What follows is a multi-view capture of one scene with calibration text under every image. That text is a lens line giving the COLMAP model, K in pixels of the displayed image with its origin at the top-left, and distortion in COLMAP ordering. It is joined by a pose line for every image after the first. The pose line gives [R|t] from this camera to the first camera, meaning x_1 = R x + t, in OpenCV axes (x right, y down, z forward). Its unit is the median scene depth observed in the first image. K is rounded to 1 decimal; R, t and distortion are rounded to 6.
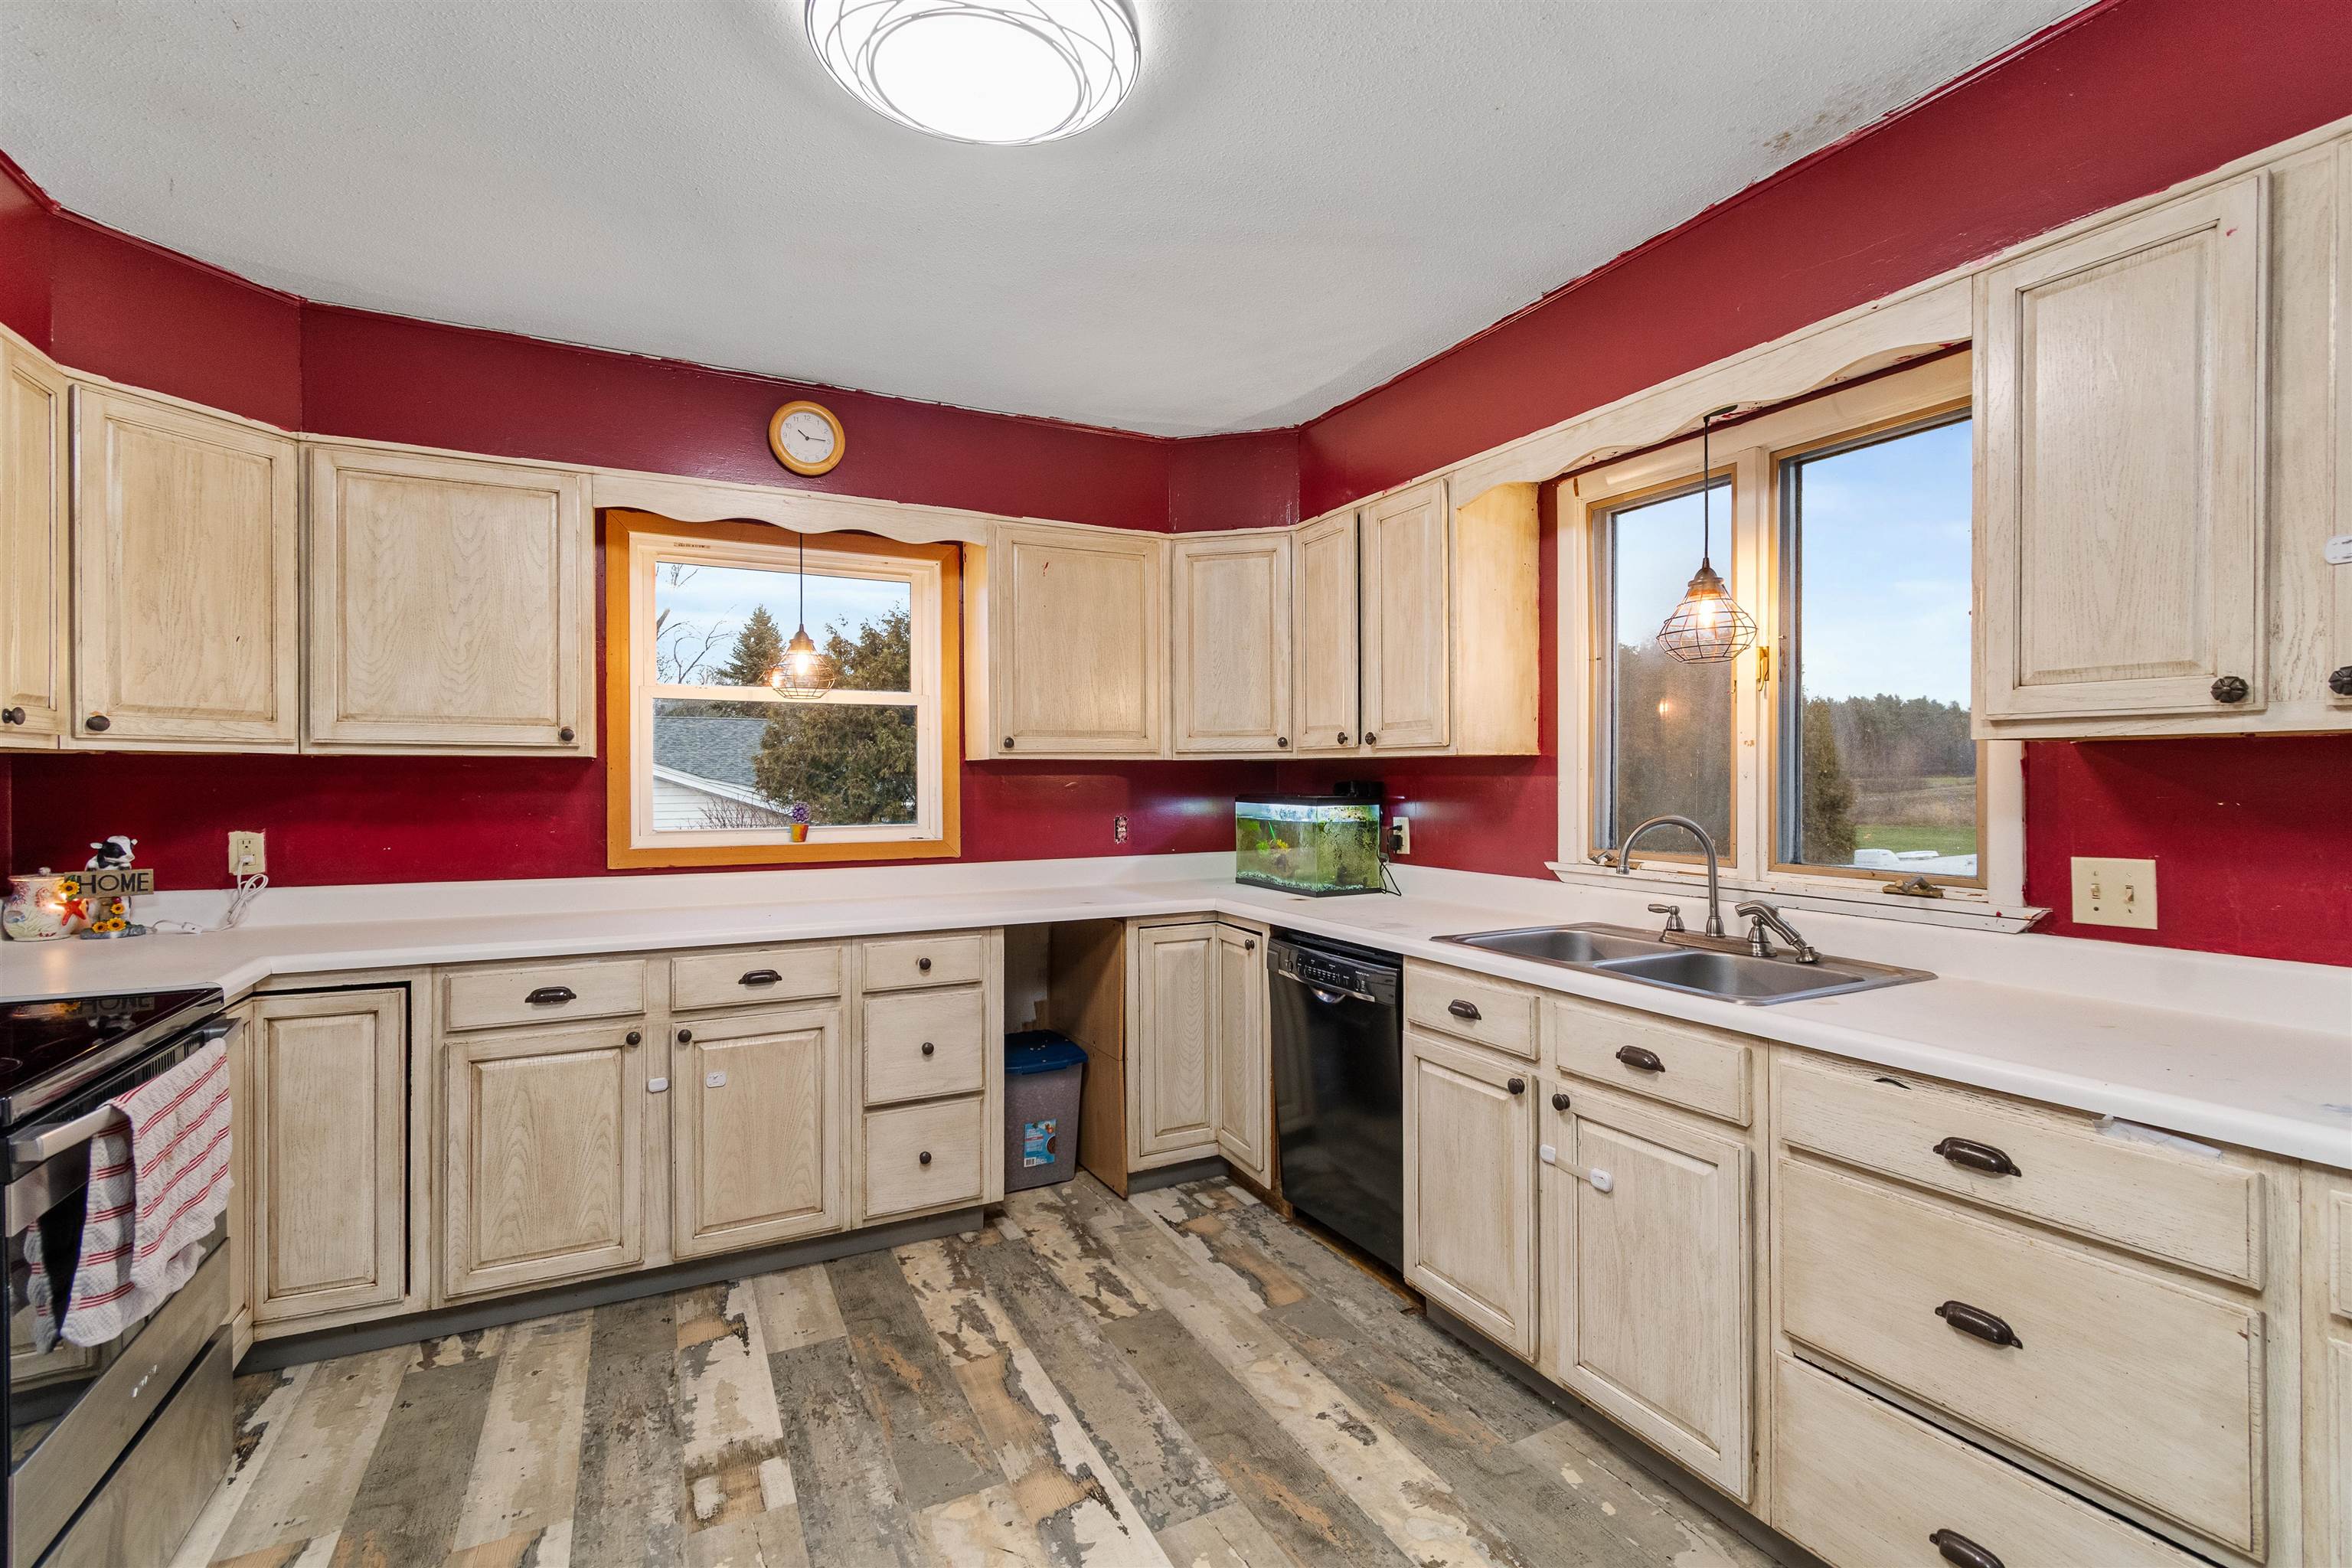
lens RADIAL K [[1043.6, 0, 1186.6], [0, 1043.6, 782.4], [0, 0, 1]] dist [0.001941, -0.003164]
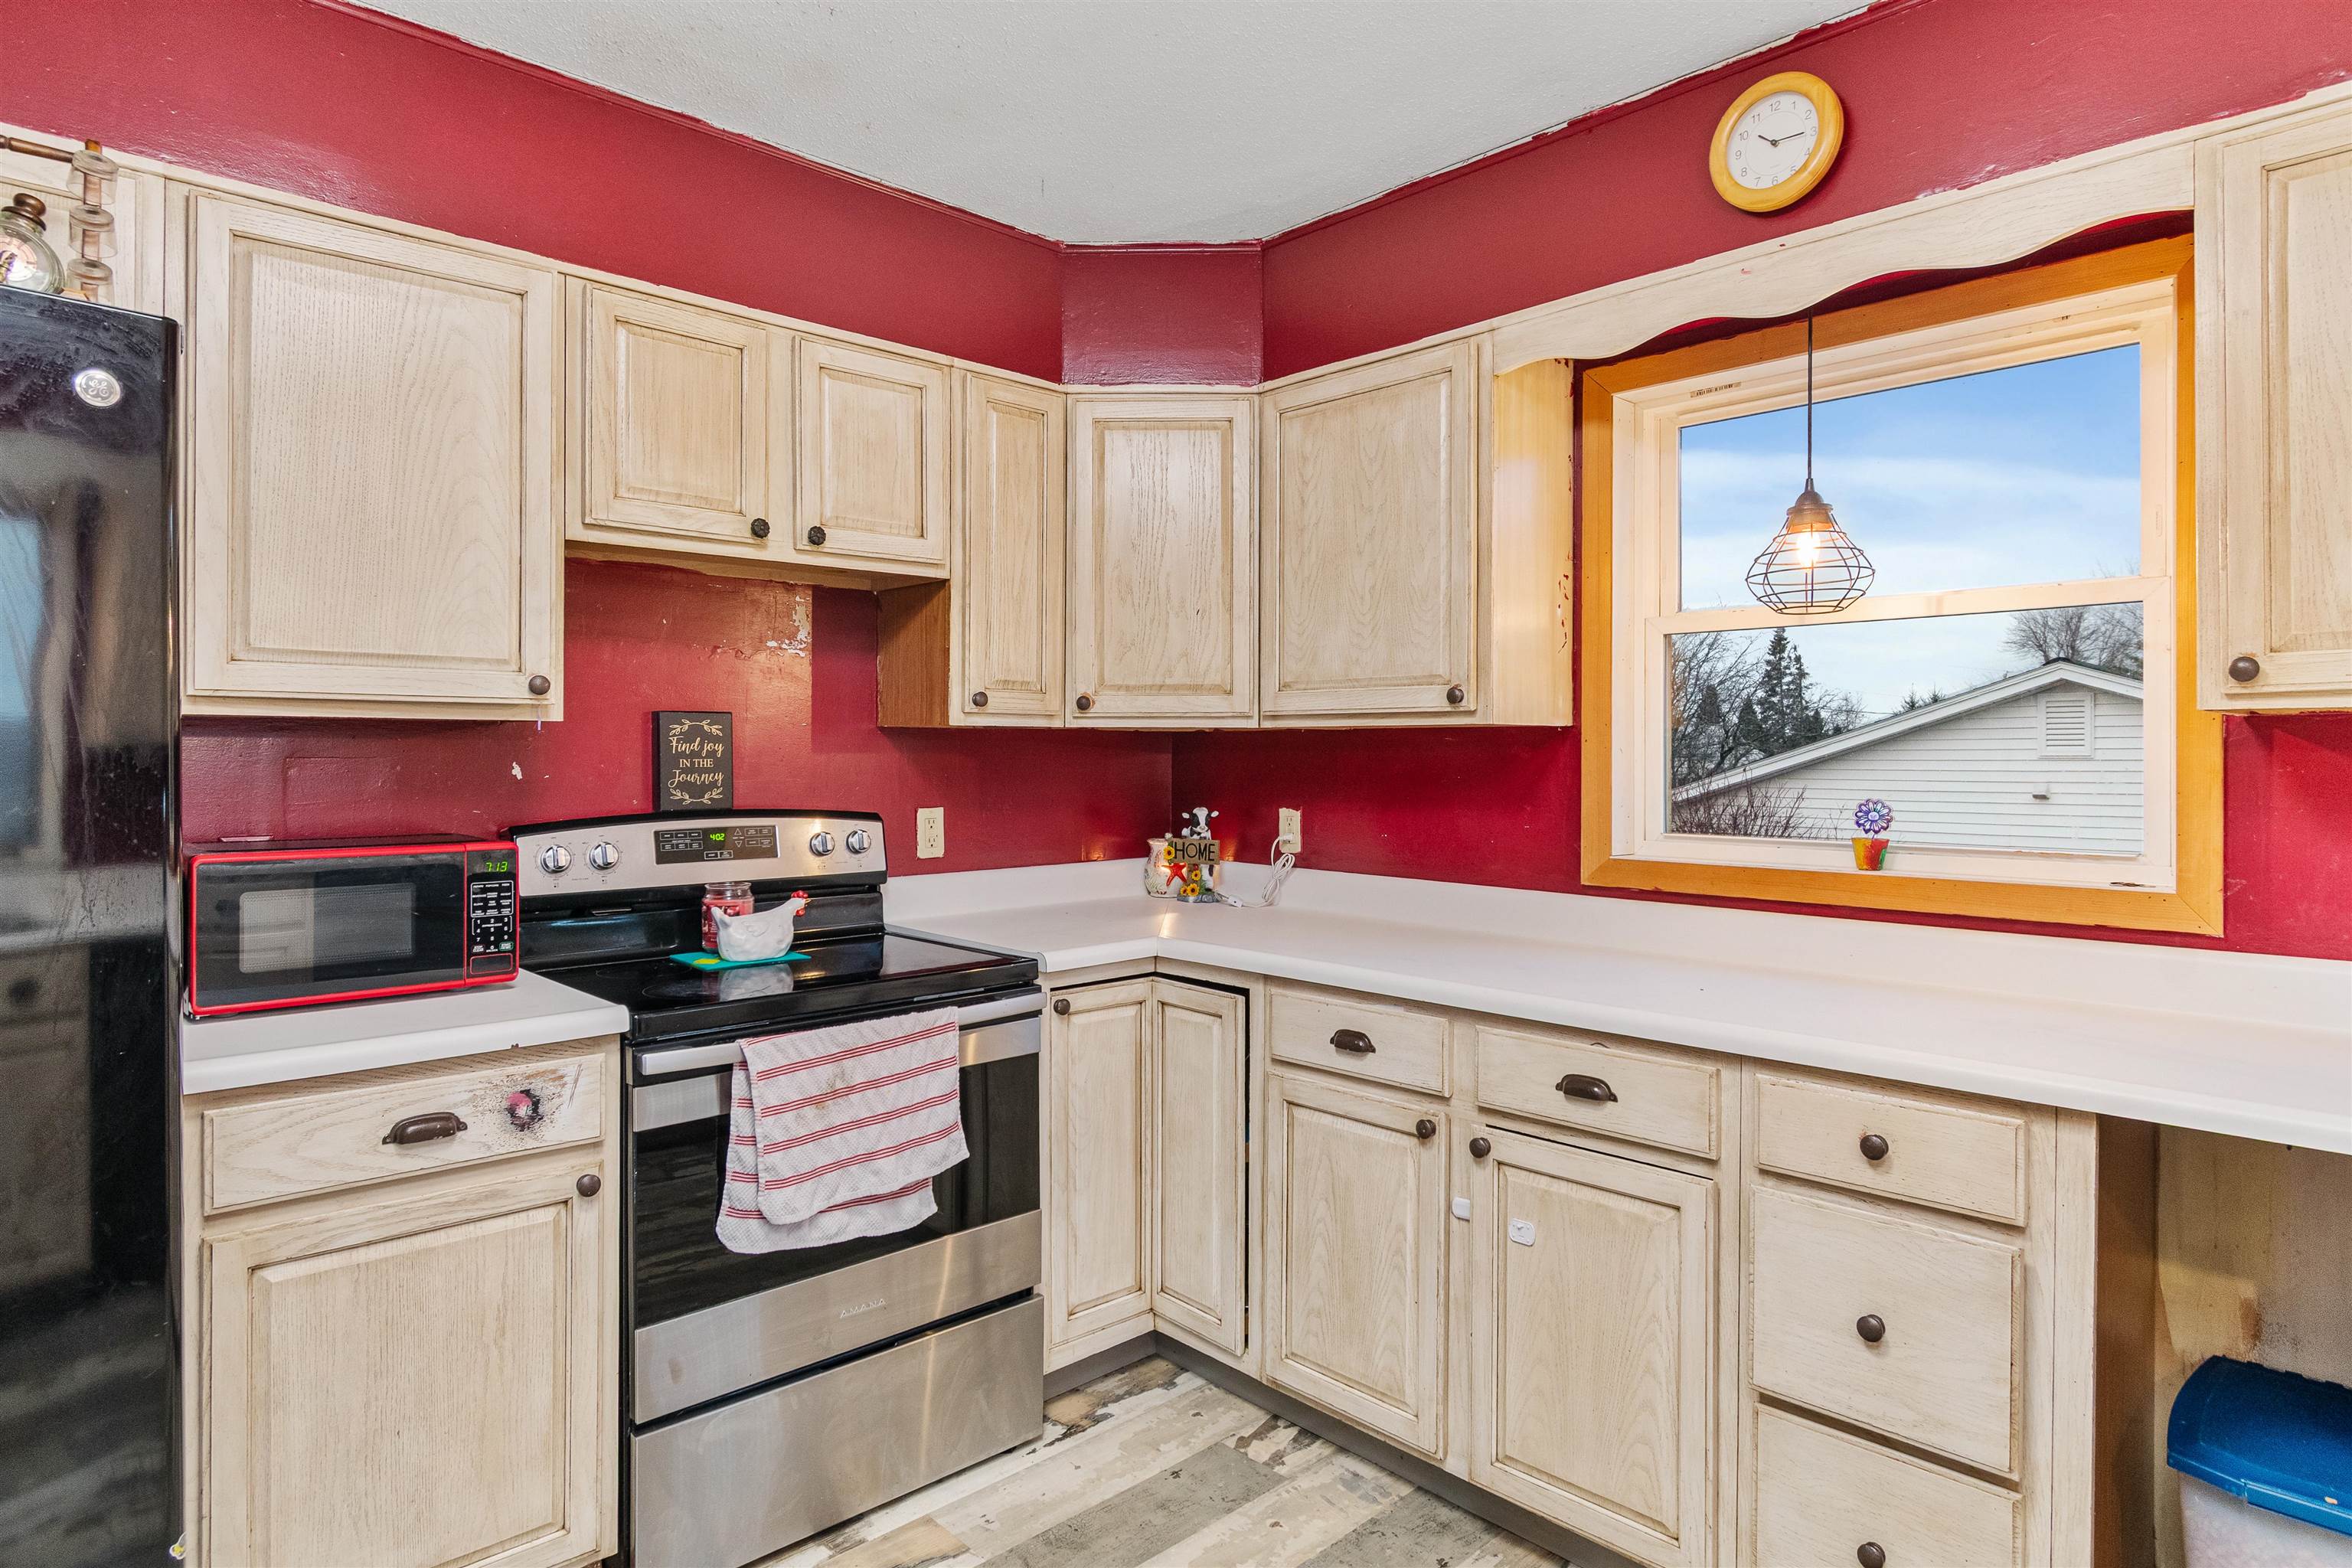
lens RADIAL K [[1311.4, 0, 1195.2], [0, 1311.4, 755.5], [0, 0, 1]] dist [0.000338, -0.000856]
pose [[0.285514, 0.002620, -0.958371, 0.256340], [-0.006238, 0.999980, 0.000875, -0.002877], [0.958354, 0.005728, 0.285525, 0.592529]]
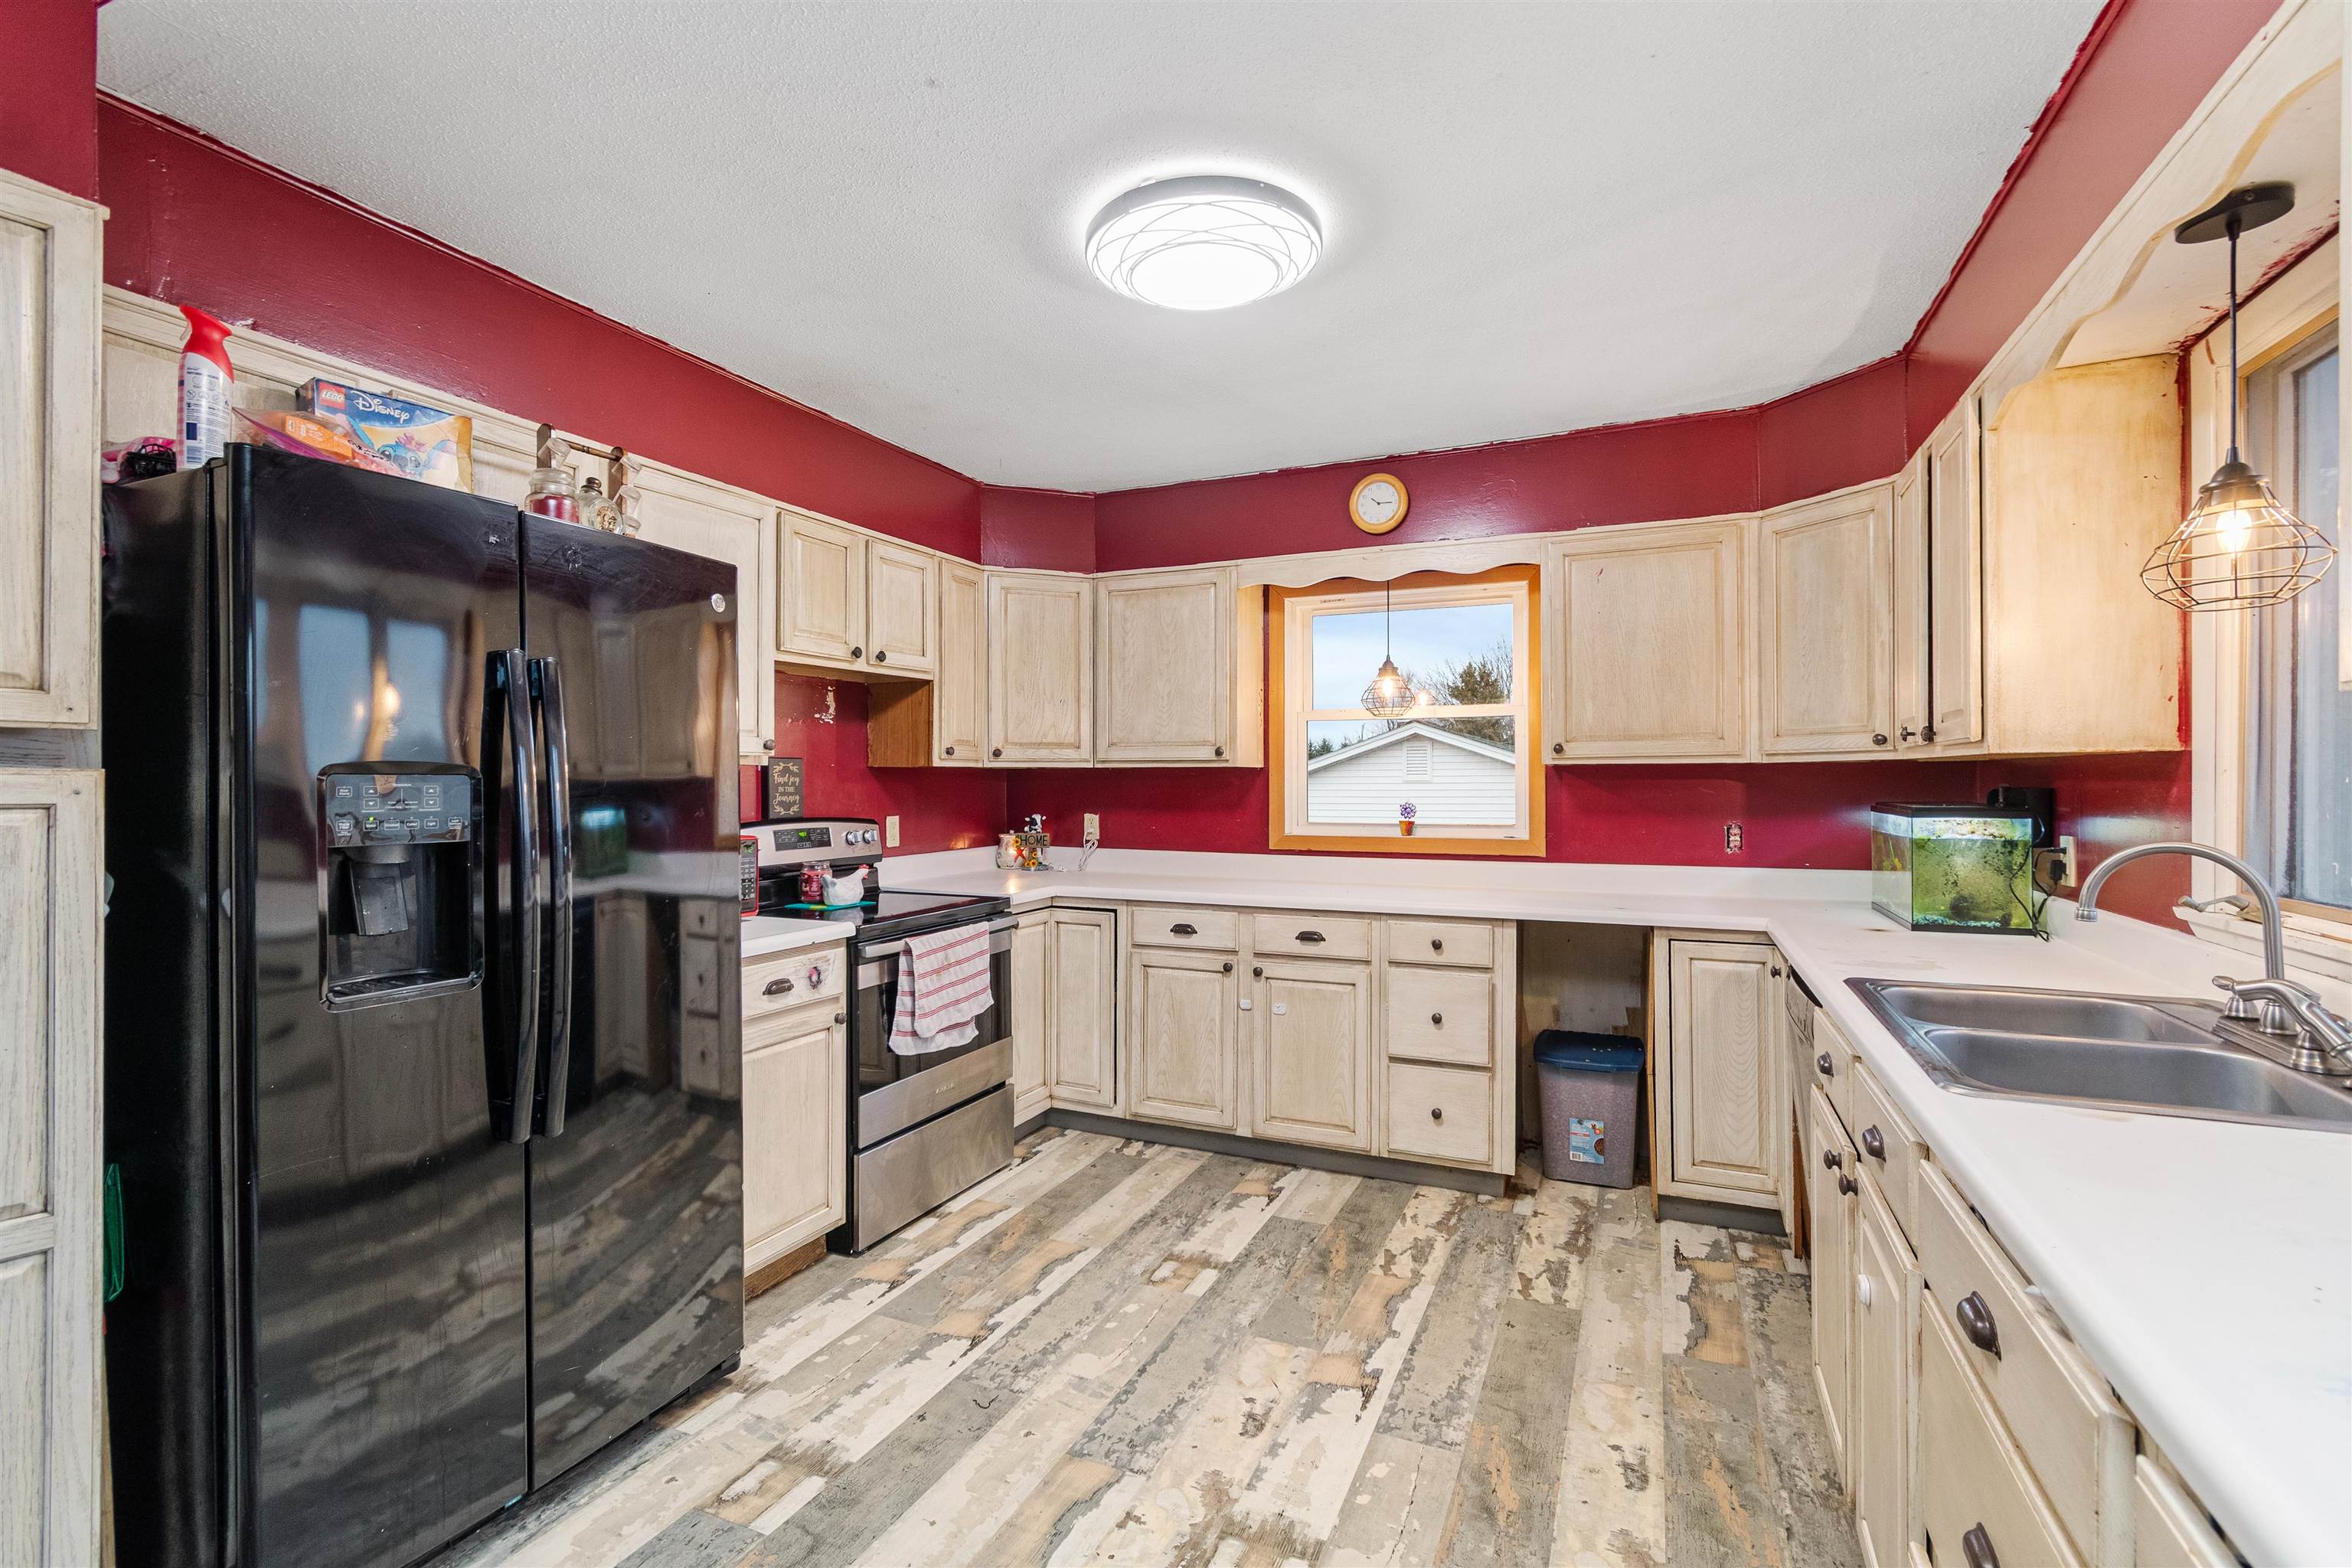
lens RADIAL K [[1043.6, 0, 1186.6], [0, 1043.6, 782.4], [0, 0, 1]] dist [0.001941, -0.003164]
pose [[0.626765, 0.002026, -0.779206, 0.522239], [-0.002815, 0.999996, 0.000336, -0.004441], [0.779204, 0.001983, 0.626768, 0.072804]]
